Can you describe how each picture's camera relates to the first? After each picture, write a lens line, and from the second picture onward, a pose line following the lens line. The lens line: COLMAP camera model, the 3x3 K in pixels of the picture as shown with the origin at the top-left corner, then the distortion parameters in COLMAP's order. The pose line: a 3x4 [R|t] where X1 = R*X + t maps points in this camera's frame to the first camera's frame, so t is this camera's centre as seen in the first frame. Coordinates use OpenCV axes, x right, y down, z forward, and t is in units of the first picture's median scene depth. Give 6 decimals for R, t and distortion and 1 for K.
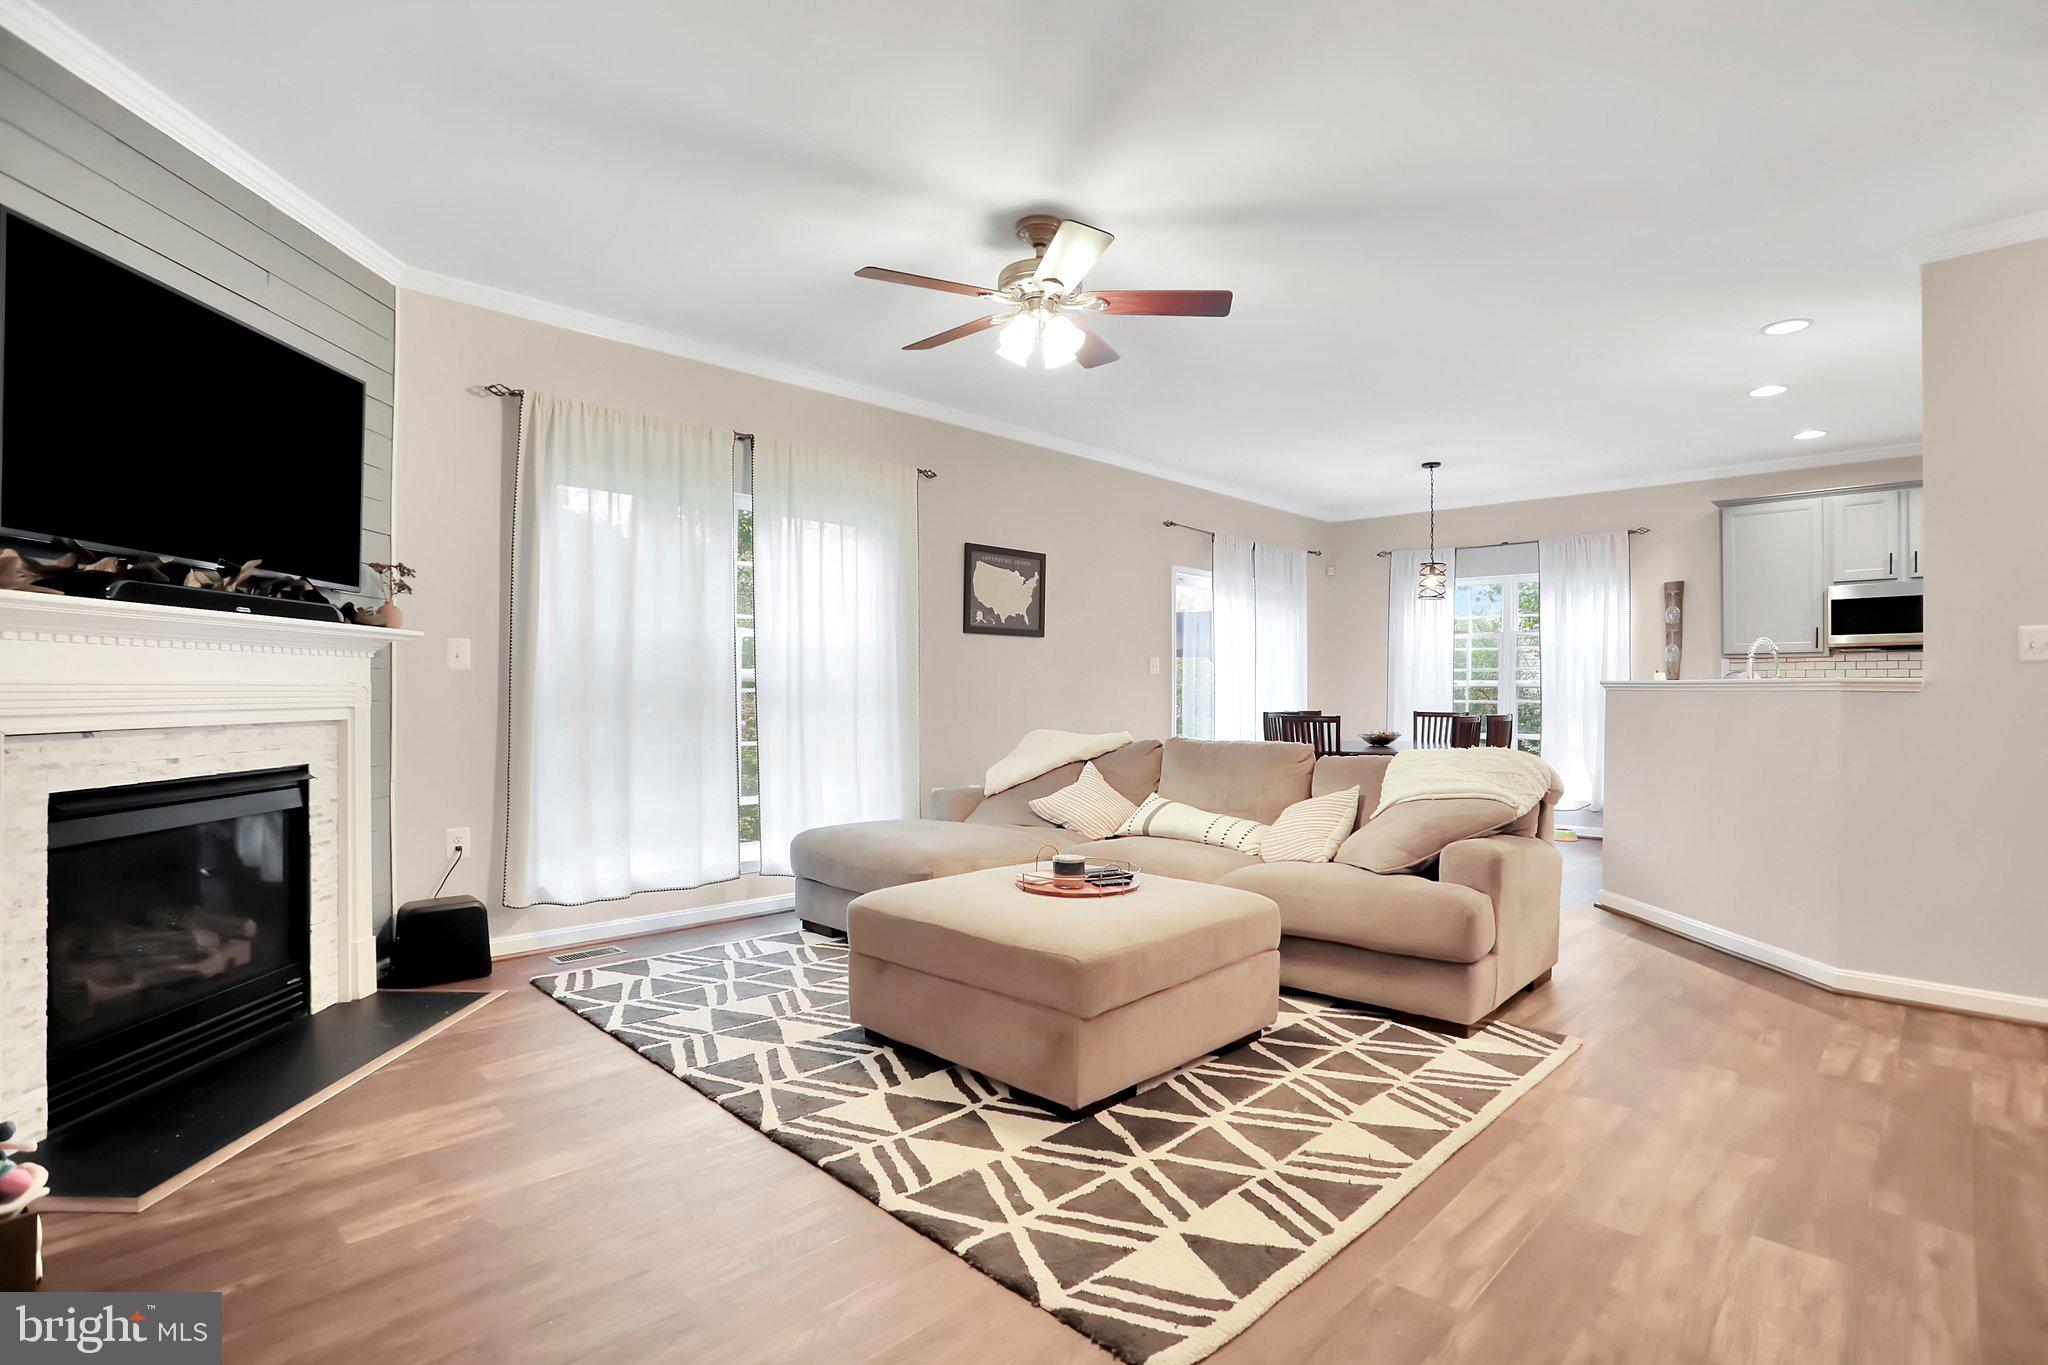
lens RADIAL K [[1003.6, 0, 1024.0], [0, 1003.6, 682.5], [0, 0, 1]] dist [-0.012992, 0.000044]
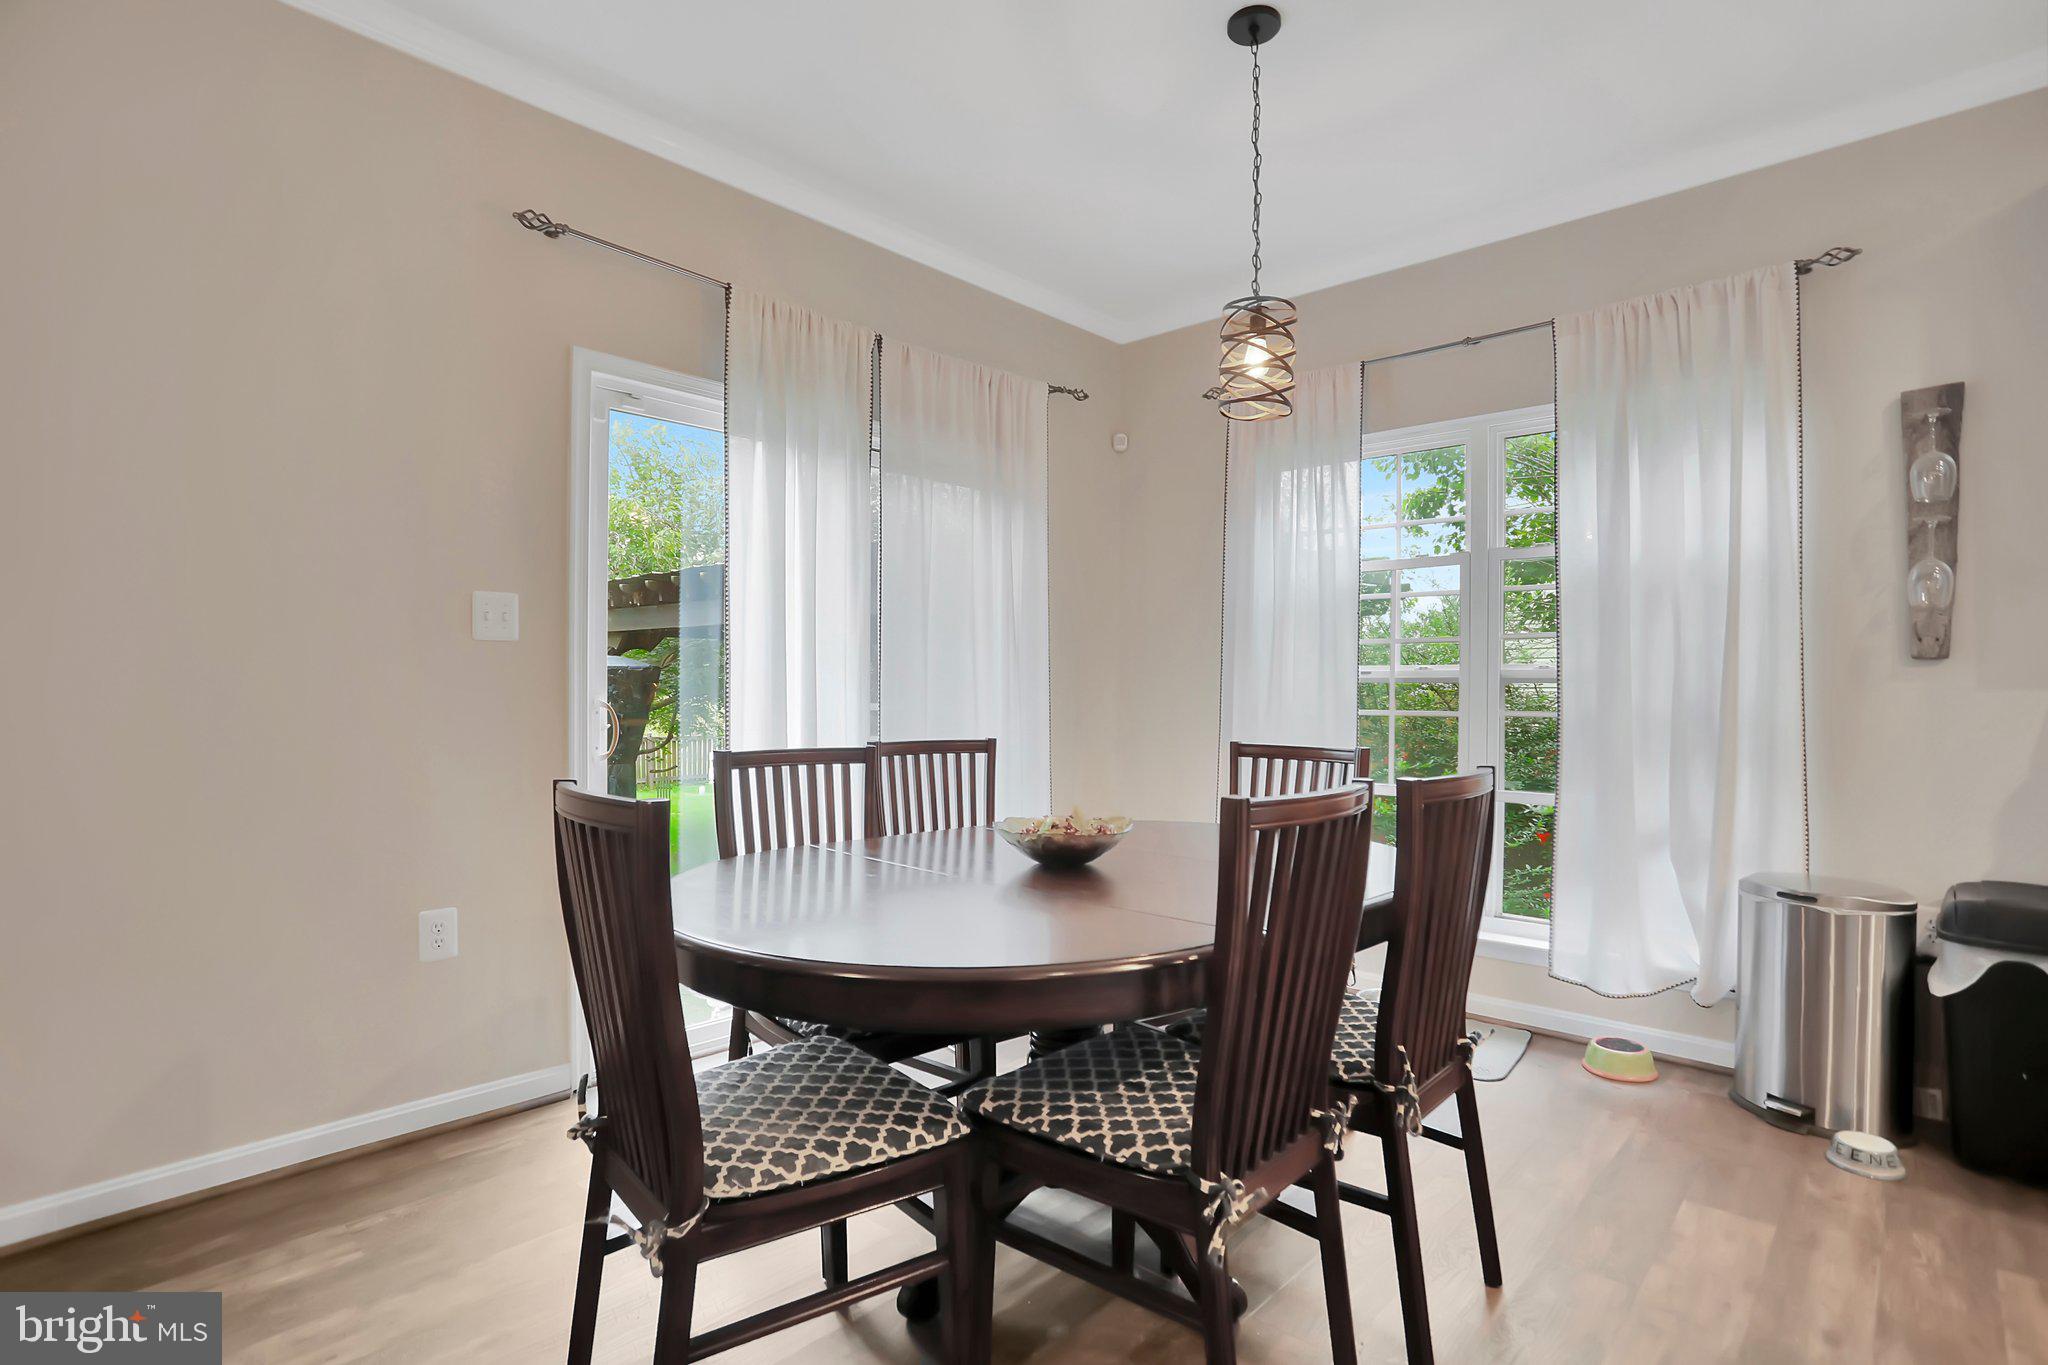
lens RADIAL K [[1003.6, 0, 1024.0], [0, 1003.6, 682.5], [0, 0, 1]] dist [-0.012992, 0.000044]
pose [[0.999808, -0.001987, 0.019495, 0.326045], [0.001995, 0.999998, -0.000375, 0.006801], [-0.019494, 0.000414, 0.999810, 0.672261]]
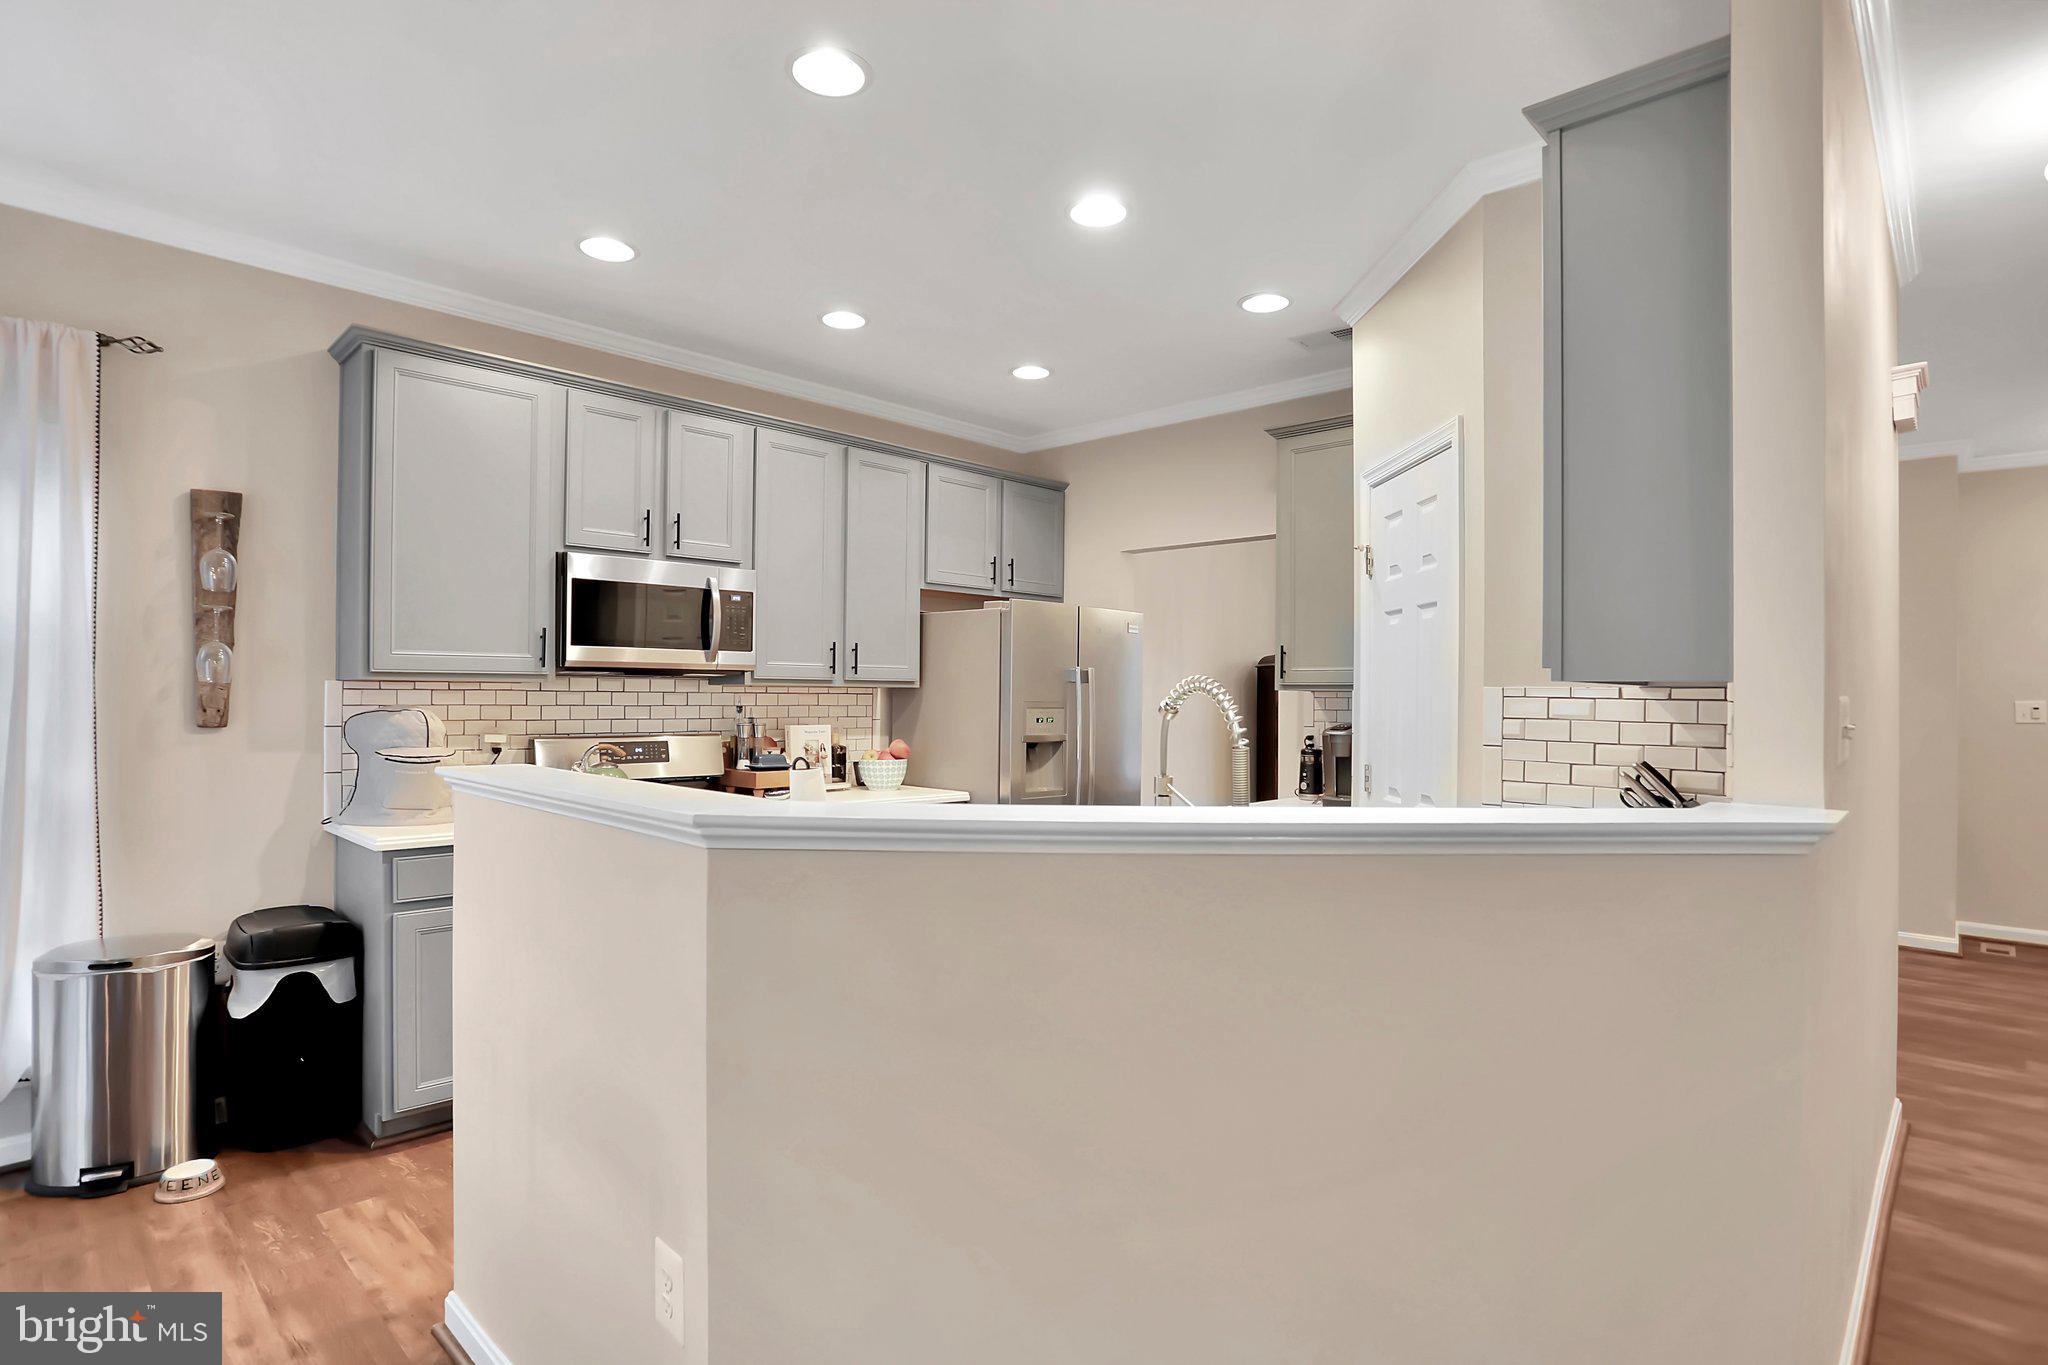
lens RADIAL K [[1003.6, 0, 1024.0], [0, 1003.6, 682.5], [0, 0, 1]] dist [-0.012992, 0.000044]
pose [[-0.011428, 0.001015, 0.999934, 0.237833], [-0.019526, 0.999809, -0.001238, -0.027526], [-0.999744, -0.019538, -0.011406, 0.691862]]
